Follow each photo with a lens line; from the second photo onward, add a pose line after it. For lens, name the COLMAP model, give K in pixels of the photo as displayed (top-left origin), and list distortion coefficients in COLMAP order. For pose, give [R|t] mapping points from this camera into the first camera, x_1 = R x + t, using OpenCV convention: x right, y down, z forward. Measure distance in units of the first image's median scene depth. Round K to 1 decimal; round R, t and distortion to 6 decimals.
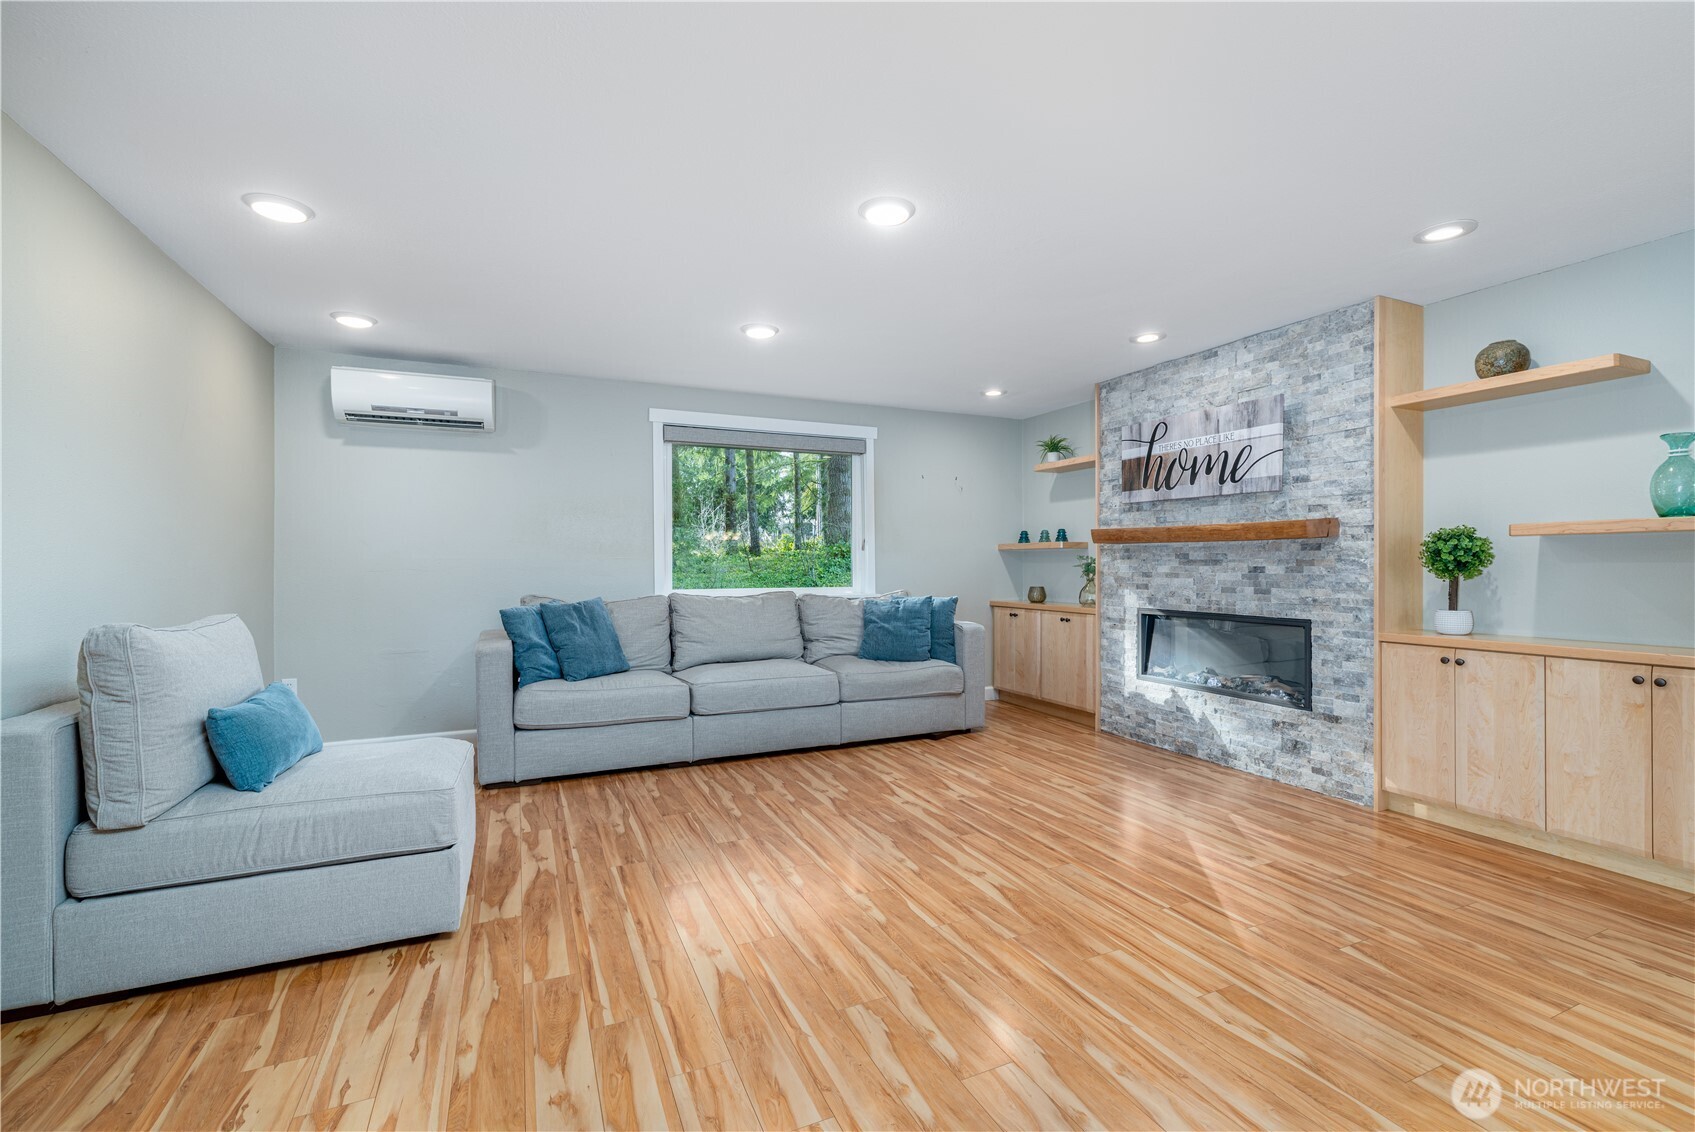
lens RADIAL K [[737.5, 0, 850.1], [0, 737.5, 564.8], [0, 0, 1]] dist [-0.003800, 0.002042]
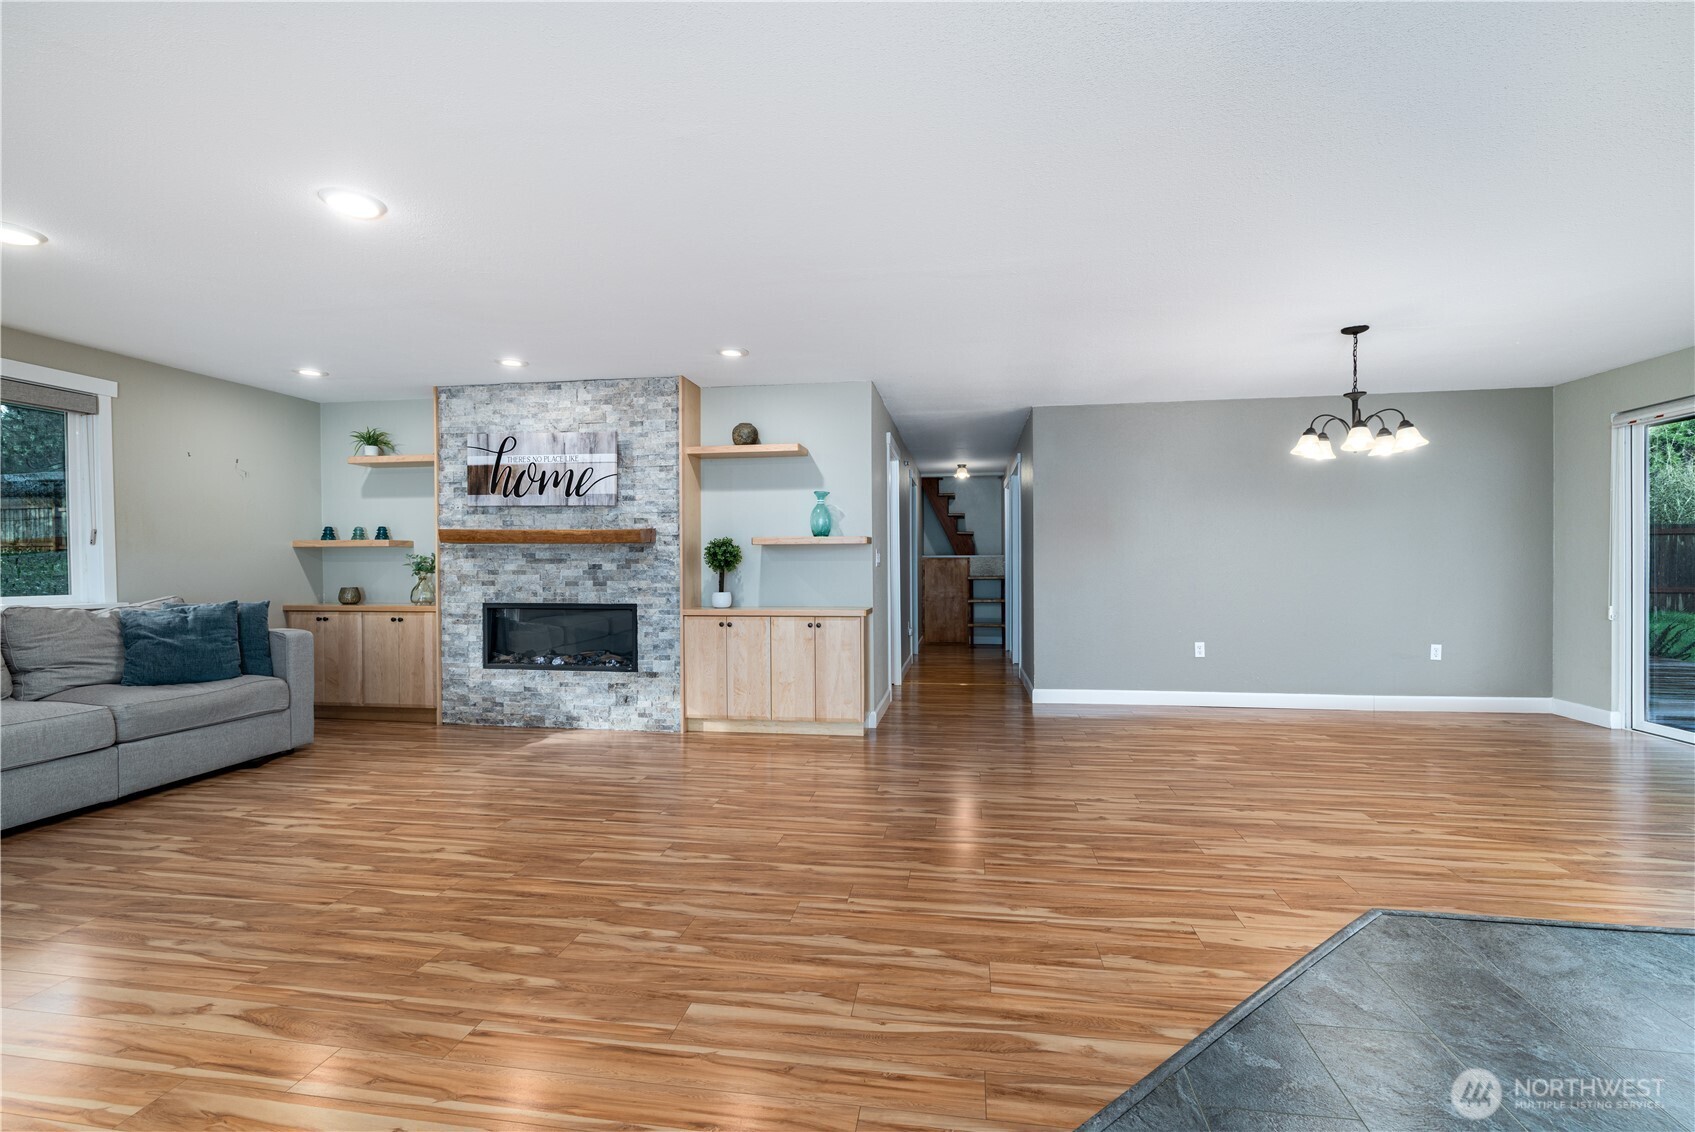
lens RADIAL K [[737.5, 0, 853.3], [0, 737.5, 573.5], [0, 0, 1]] dist [-0.003800, 0.002042]
pose [[0.547305, -0.012467, 0.836840, -0.276985], [0.002865, 0.999911, 0.013023, 0.002869], [-0.836928, -0.004730, 0.547292, -0.064108]]
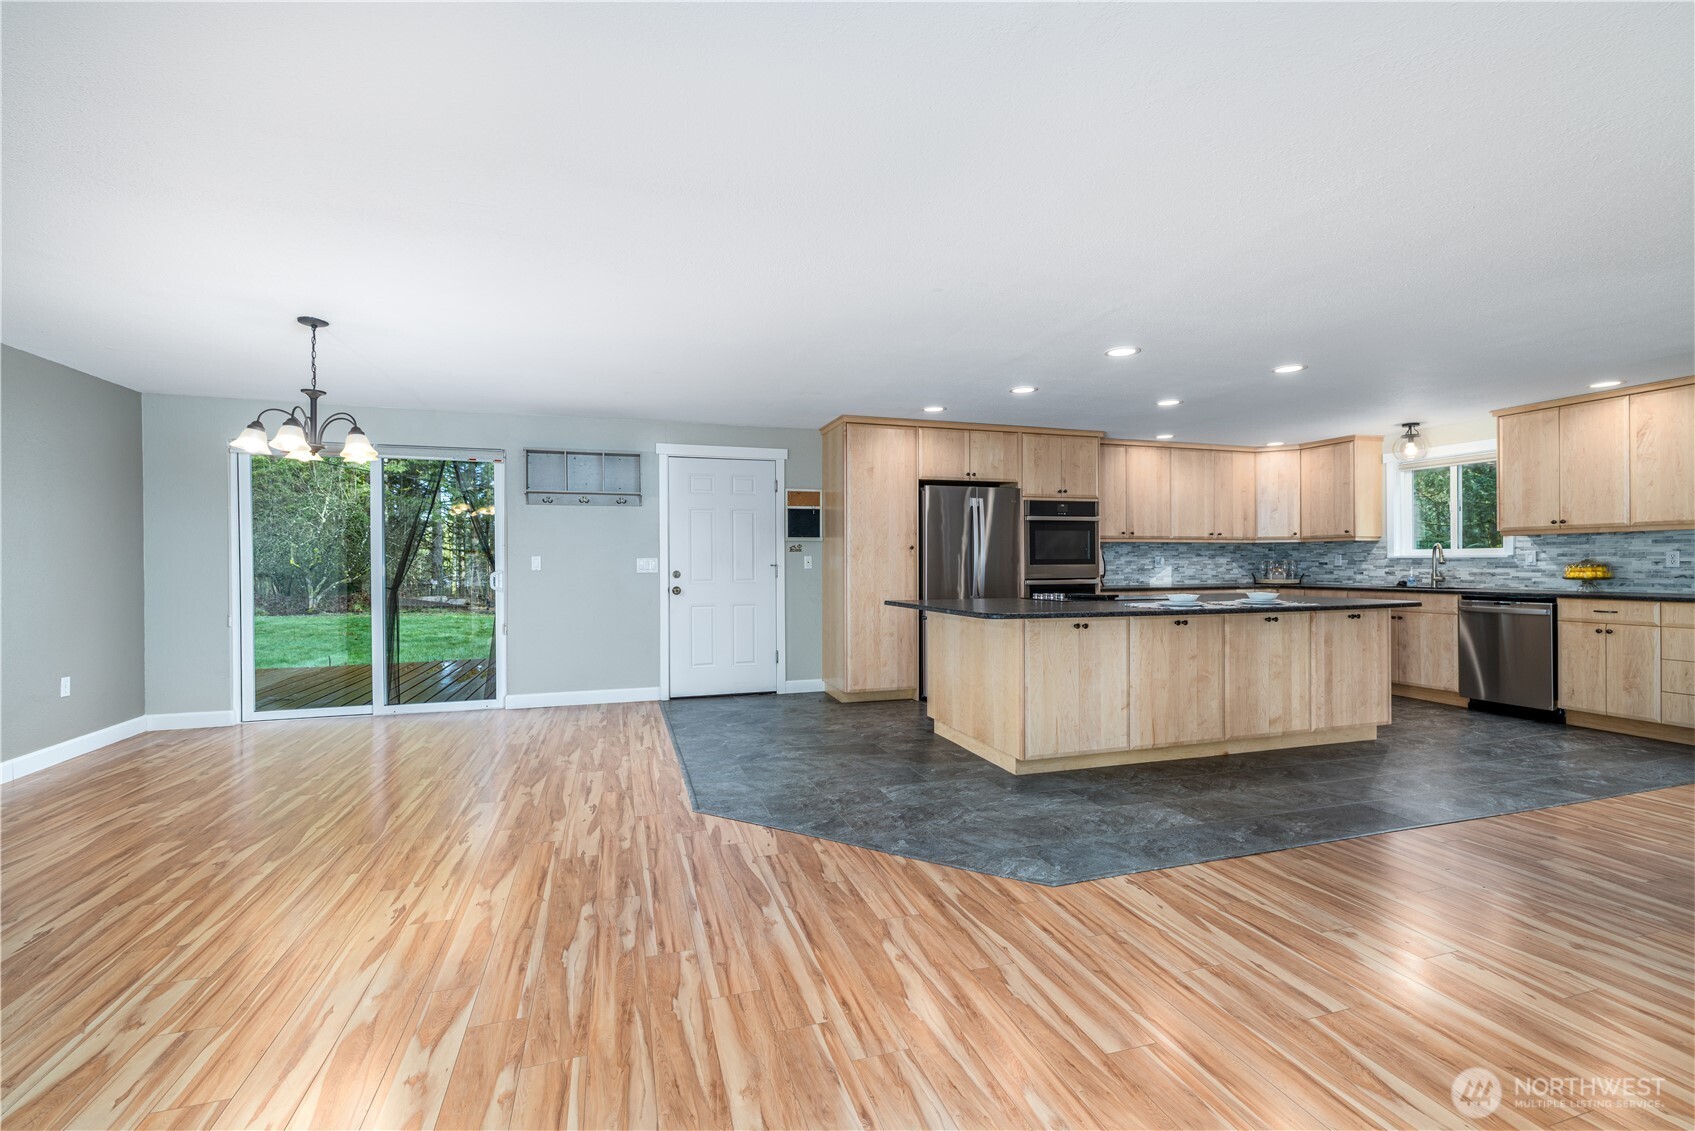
lens RADIAL K [[737.5, 0, 845.0], [0, 737.5, 565.8], [0, 0, 1]] dist [-0.003800, 0.002042]
pose [[-0.992893, 0.008202, 0.118728, 0.185093], [0.008612, 0.999959, 0.002943, -0.005527], [-0.118699, 0.003944, -0.992923, 0.777187]]
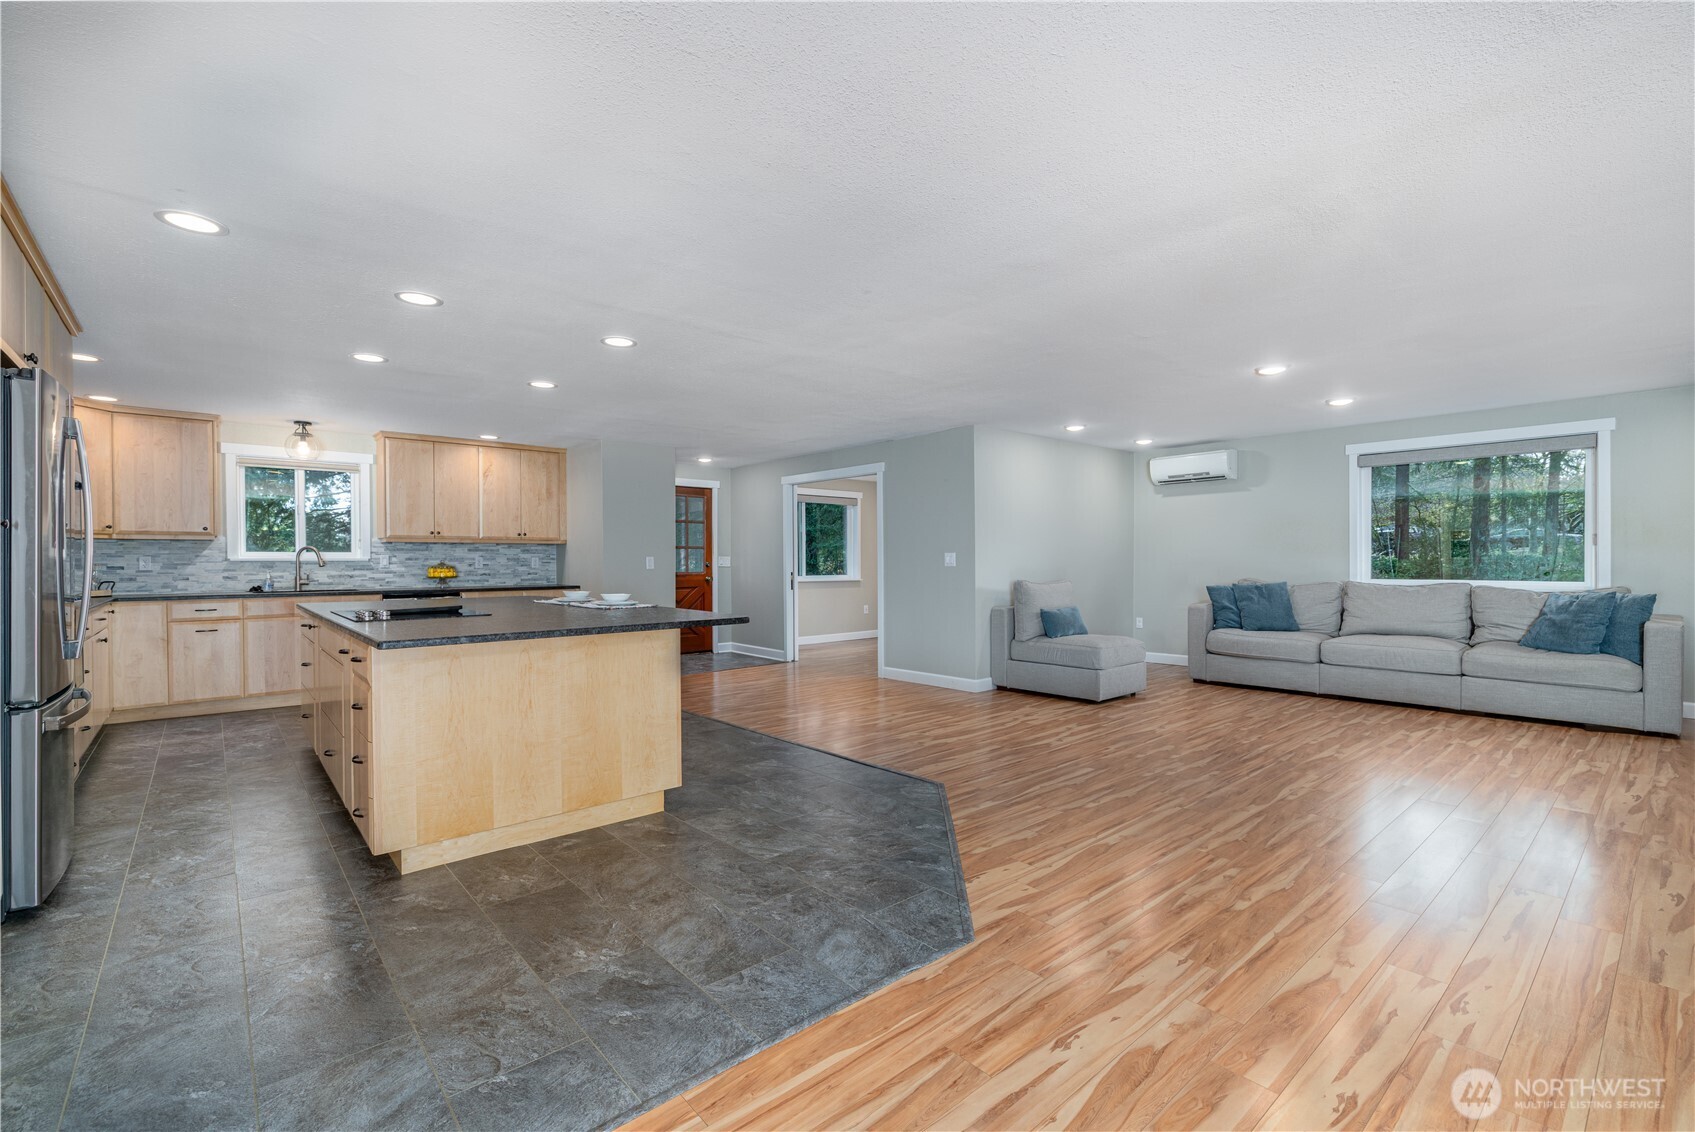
lens RADIAL K [[737.5, 0, 852.8], [0, 737.5, 568.3], [0, 0, 1]] dist [-0.003800, 0.002042]
pose [[0.293413, 0.011482, -0.955917, 1.005404], [0.003478, 0.999908, 0.013078, -0.007780], [0.955979, -0.007162, 0.293346, -0.353582]]
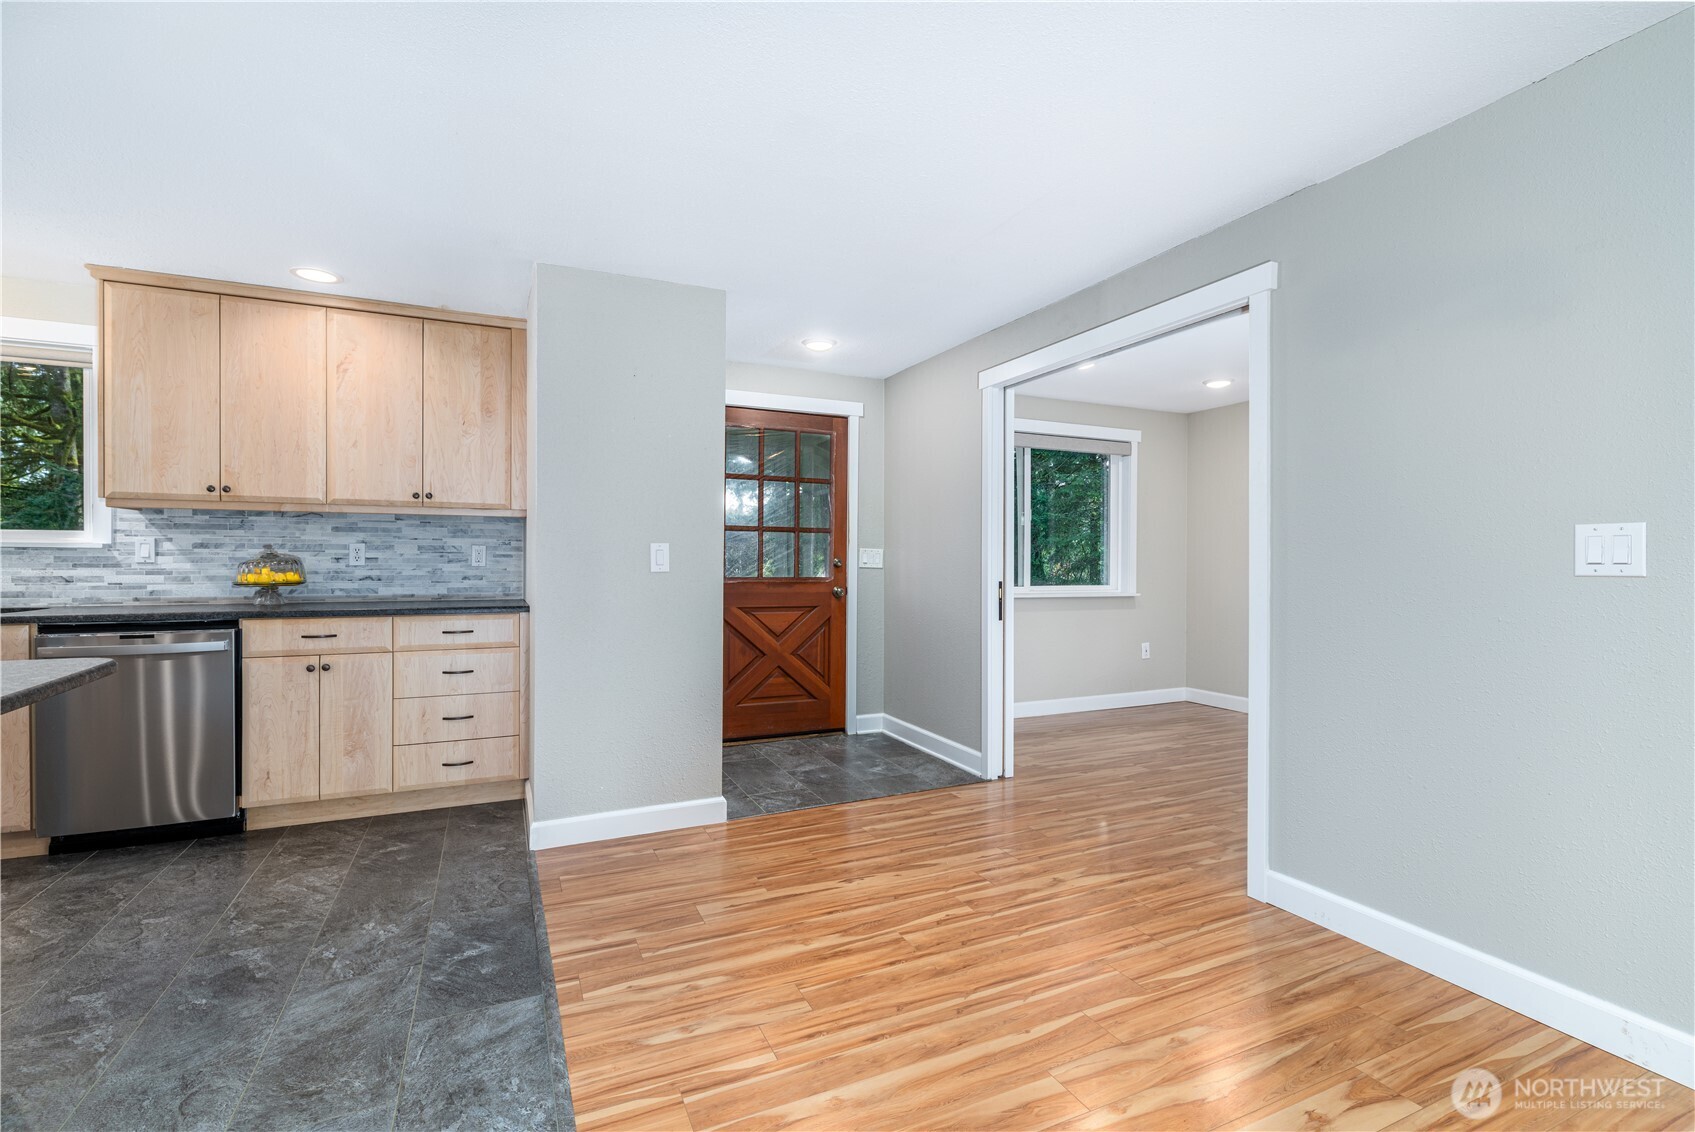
lens RADIAL K [[763.1, 0, 847.0], [0, 763.1, 565.7], [0, 0, 1]] dist [-0.001298, -0.000330]
pose [[0.003196, 0.008434, -0.999959, -0.144748], [-0.004037, 0.999956, 0.008421, 0.002811], [0.999987, 0.004010, 0.003230, -0.087115]]
